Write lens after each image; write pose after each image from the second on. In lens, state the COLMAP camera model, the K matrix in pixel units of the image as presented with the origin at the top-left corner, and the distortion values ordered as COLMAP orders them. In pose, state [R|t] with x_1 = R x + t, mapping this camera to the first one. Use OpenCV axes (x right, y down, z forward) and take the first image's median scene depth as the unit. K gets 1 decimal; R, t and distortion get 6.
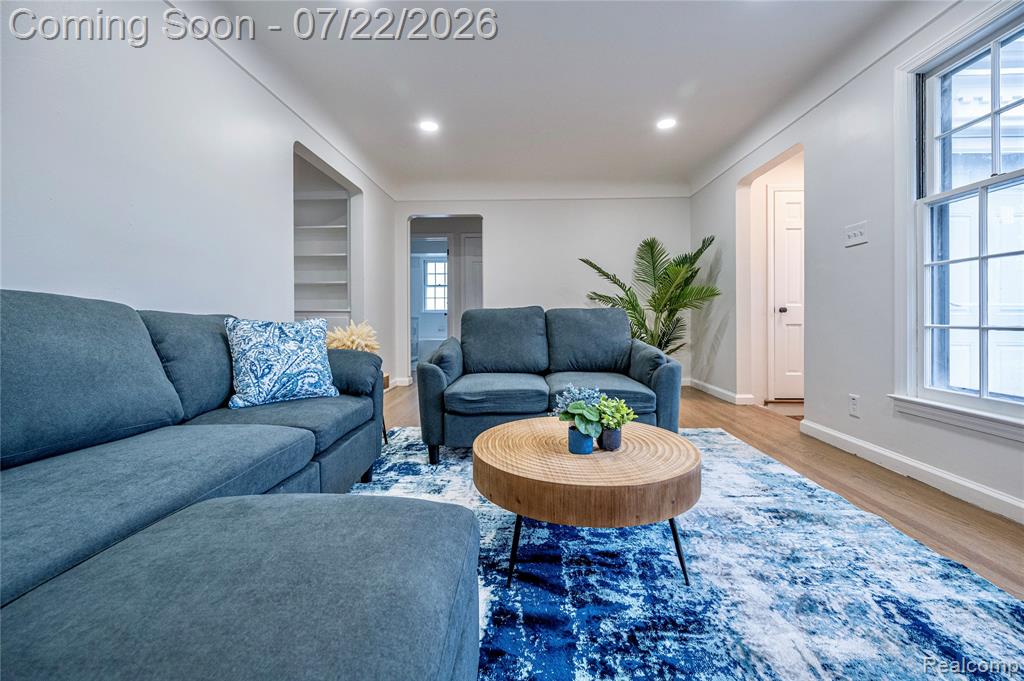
lens RADIAL K [[426.1, 0, 513.5], [0, 426.1, 318.1], [0, 0, 1]] dist [0.000987, 0.000086]
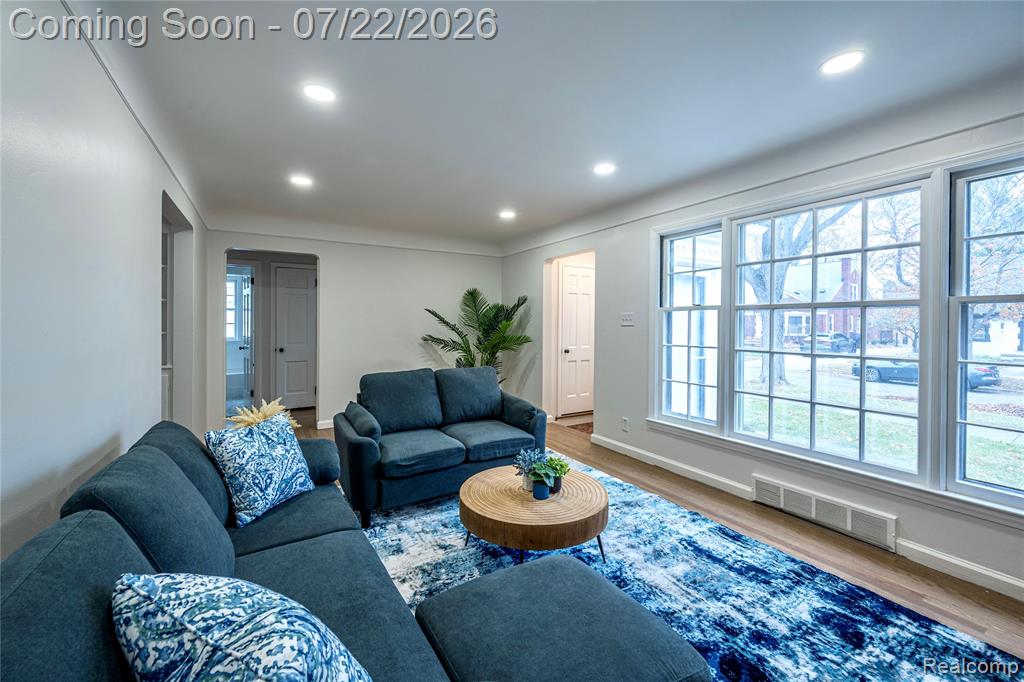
lens RADIAL K [[417.9, 0, 524.9], [0, 417.9, 326.1], [0, 0, 1]] dist [0.000239, 0.000214]
pose [[0.833341, 0.009258, 0.552681, -0.566194], [-0.010584, 0.999944, -0.000792, -0.230817], [-0.552658, -0.005190, 0.833392, -0.159294]]
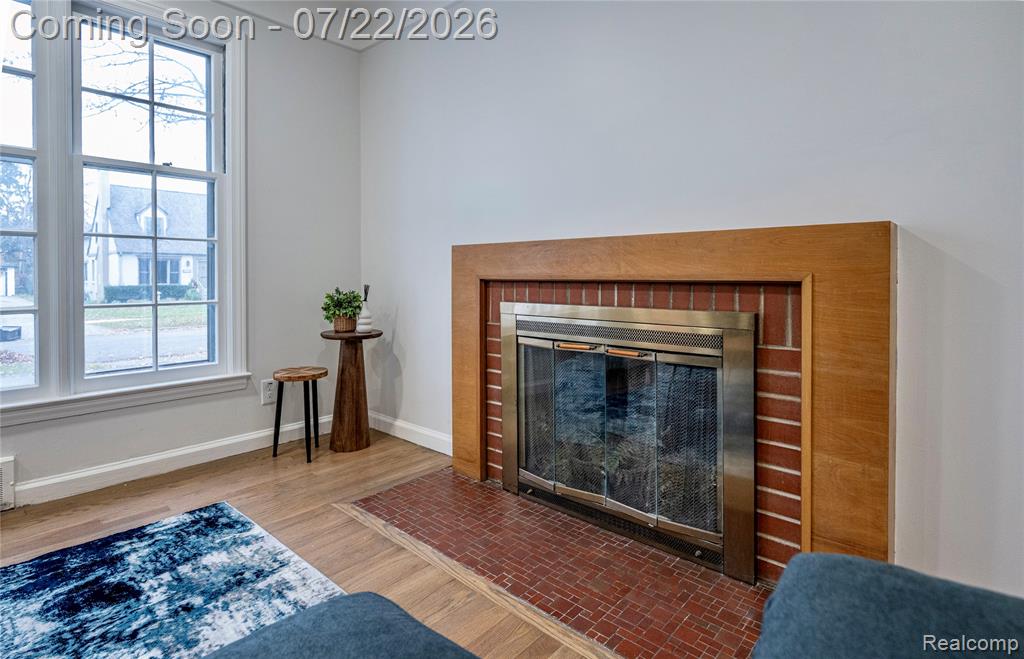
lens RADIAL K [[515.3, 0, 496.3], [0, 515.3, 276.9], [0, 0, 1]] dist [-0.001542, -0.000191]
pose [[-0.748993, 0.000620, 0.662578, -0.415038], [0.007127, 0.999949, 0.007121, -0.046545], [-0.662540, 0.010055, -0.748959, 0.407824]]
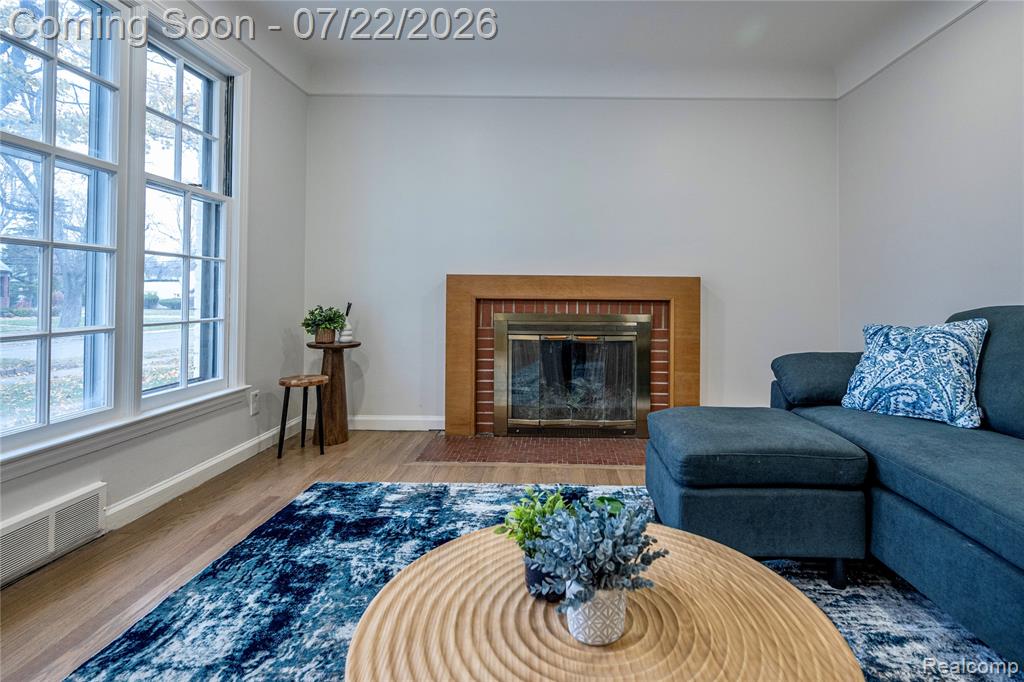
lens RADIAL K [[522.4, 0, 537.0], [0, 522.4, 286.2], [0, 0, 1]] dist [-0.001594, -0.000164]
pose [[-0.999958, -0.006603, 0.006405, 0.189225], [-0.006676, 0.999913, -0.011340, -0.055973], [-0.006330, -0.011382, -0.999915, 1.337670]]
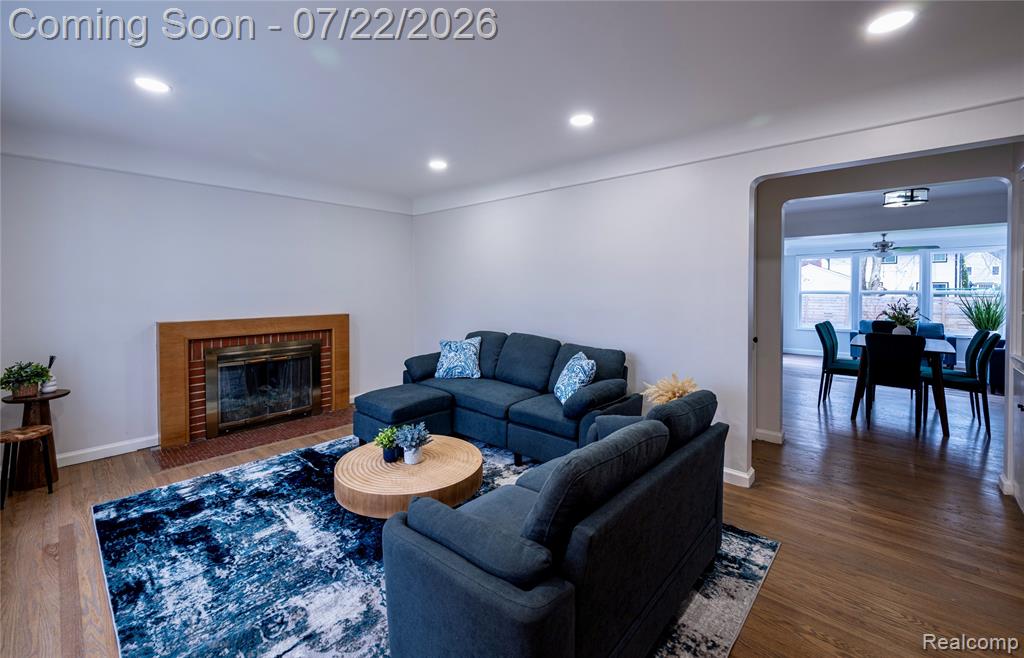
lens RADIAL K [[438.0, 0, 508.8], [0, 438.0, 288.5], [0, 0, 1]] dist [-0.003496, -0.000553]
pose [[-0.667126, 0.011257, -0.744860, 0.920243], [0.003833, 0.999924, 0.011678, -0.284492], [0.744935, 0.004936, -0.667119, 1.949312]]
